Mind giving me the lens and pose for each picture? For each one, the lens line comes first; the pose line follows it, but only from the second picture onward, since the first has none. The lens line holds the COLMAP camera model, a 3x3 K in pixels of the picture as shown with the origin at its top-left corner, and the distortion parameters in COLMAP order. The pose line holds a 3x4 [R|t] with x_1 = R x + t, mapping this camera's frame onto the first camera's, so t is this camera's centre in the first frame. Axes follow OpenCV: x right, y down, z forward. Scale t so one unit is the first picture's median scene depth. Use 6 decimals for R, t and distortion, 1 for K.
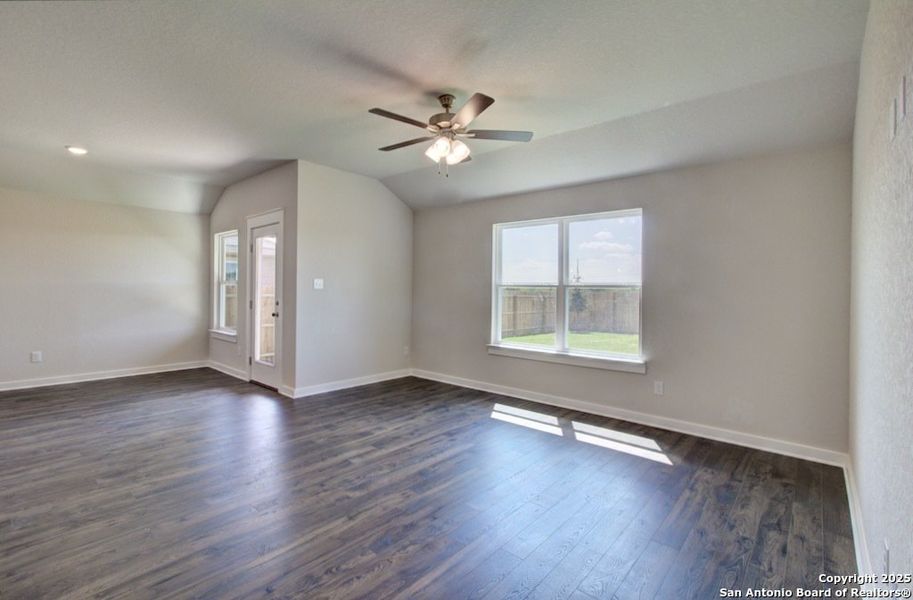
lens RADIAL K [[418.1, 0, 451.3], [0, 418.1, 283.6], [0, 0, 1]] dist [0.003677, -0.001077]
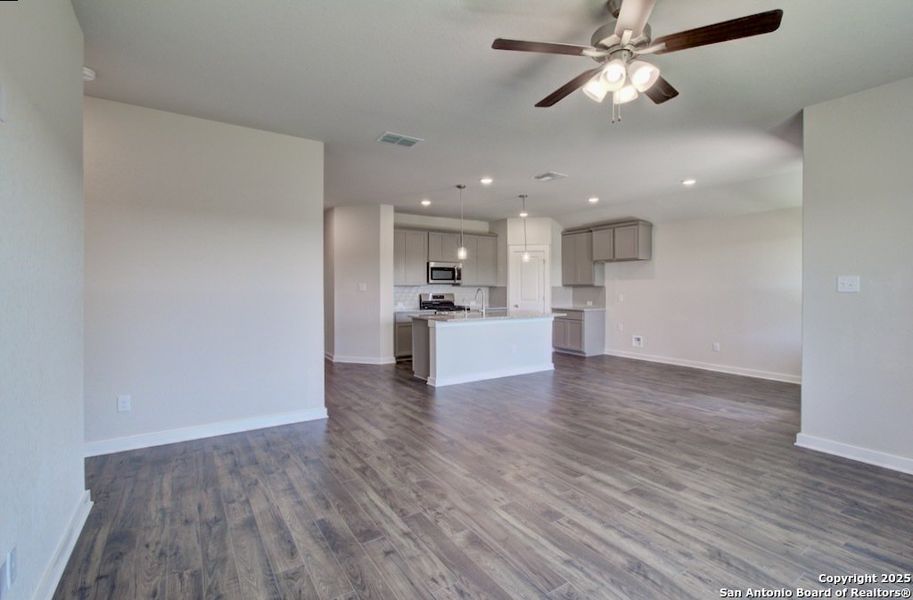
lens RADIAL K [[418.1, 0, 456.0], [0, 418.1, 298.9], [0, 0, 1]] dist [0.003677, -0.001077]
pose [[-0.258149, 0.009739, -0.966056, 0.609366], [0.010673, 0.999917, 0.007228, 0.016786], [0.966046, -0.008444, -0.258231, 0.814694]]
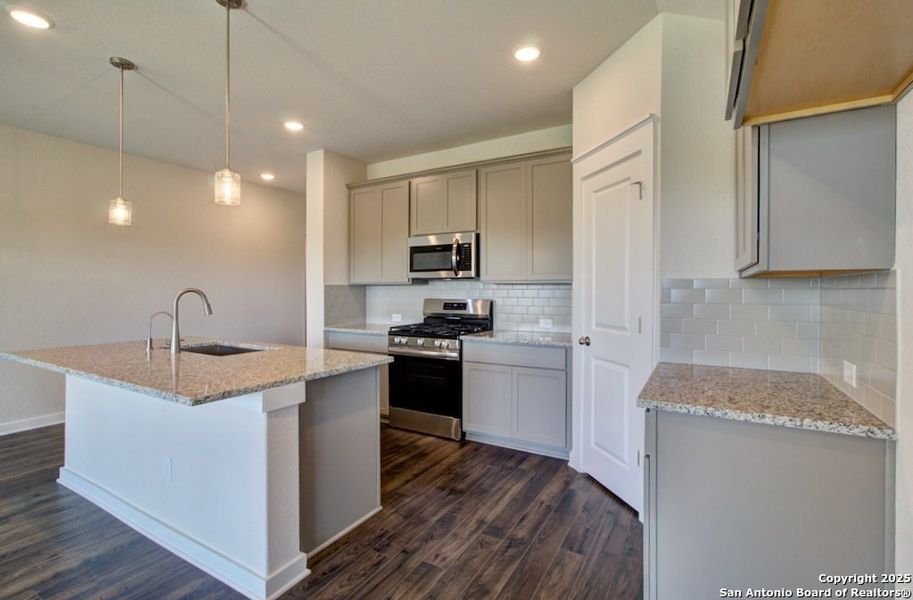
lens RADIAL K [[418.1, 0, 457.9], [0, 418.1, 299.7], [0, 0, 1]] dist [0.003677, -0.001077]
pose [[-0.980127, -0.011147, -0.198059, -1.412426], [-0.013393, 0.999860, 0.010006, -0.008298], [0.197919, 0.012460, -0.980139, 1.255969]]
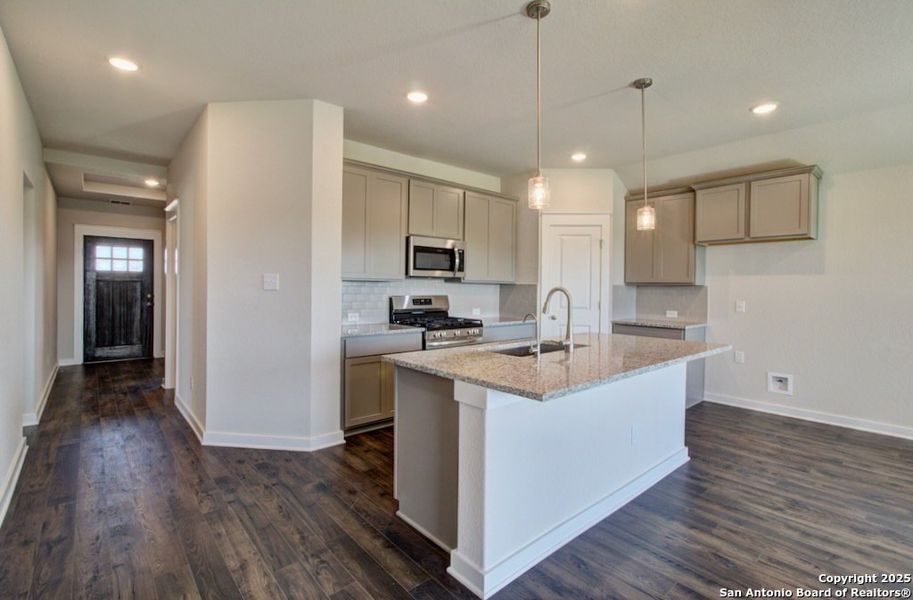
lens RADIAL K [[418.1, 0, 452.6], [0, 418.1, 292.8], [0, 0, 1]] dist [0.003677, -0.001077]
pose [[-0.125228, -0.001292, -0.992127, -0.357462], [0.000868, 0.999999, -0.001412, -0.004041], [0.992128, -0.001038, -0.125226, 0.368984]]
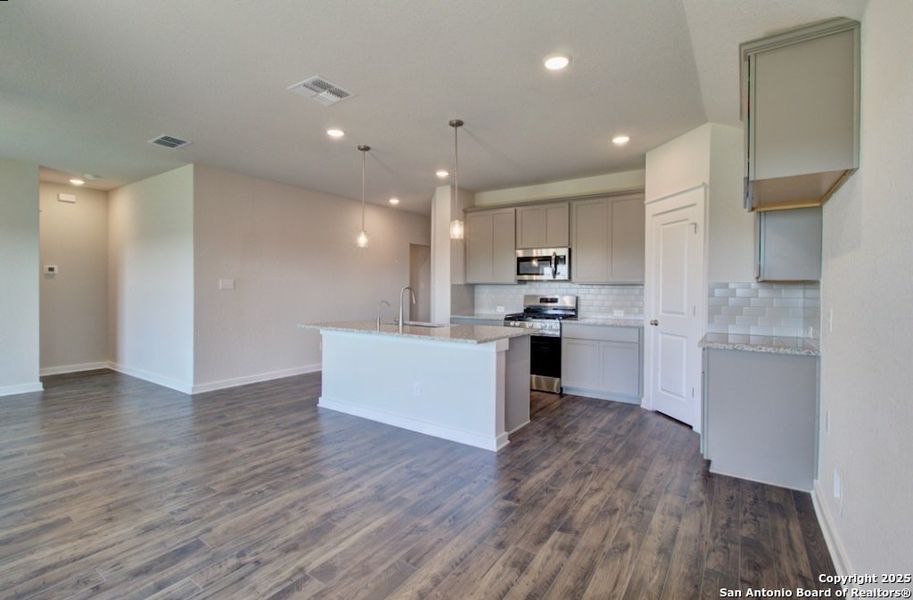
lens RADIAL K [[418.1, 0, 461.0], [0, 418.1, 299.9], [0, 0, 1]] dist [0.003677, -0.001077]
pose [[-0.990375, -0.015650, -0.137521, -1.086959], [-0.018011, 0.999711, 0.015941, 0.000648], [0.137232, 0.018264, -0.990371, 1.643592]]
